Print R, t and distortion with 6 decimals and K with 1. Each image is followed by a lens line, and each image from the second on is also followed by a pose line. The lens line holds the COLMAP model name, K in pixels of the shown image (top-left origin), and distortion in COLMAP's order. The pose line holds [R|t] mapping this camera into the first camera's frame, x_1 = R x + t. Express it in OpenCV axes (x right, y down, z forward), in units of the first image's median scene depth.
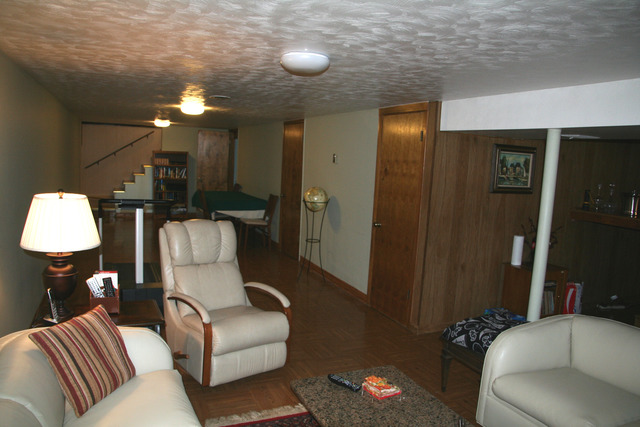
lens RADIAL K [[483.4, 0, 320.6], [0, 483.4, 224.9], [0, 0, 1]] dist [-0.119004, 0.054784]
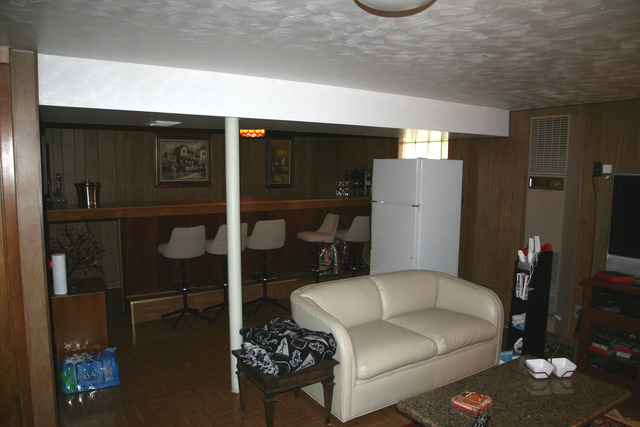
lens RADIAL K [[483.4, 0, 320.6], [0, 483.4, 224.9], [0, 0, 1]] dist [-0.119004, 0.054784]
pose [[-0.168770, -0.167451, 0.971327, -0.505932], [0.117724, 0.974985, 0.188536, -0.161323], [-0.978600, 0.146167, -0.144835, 1.029033]]
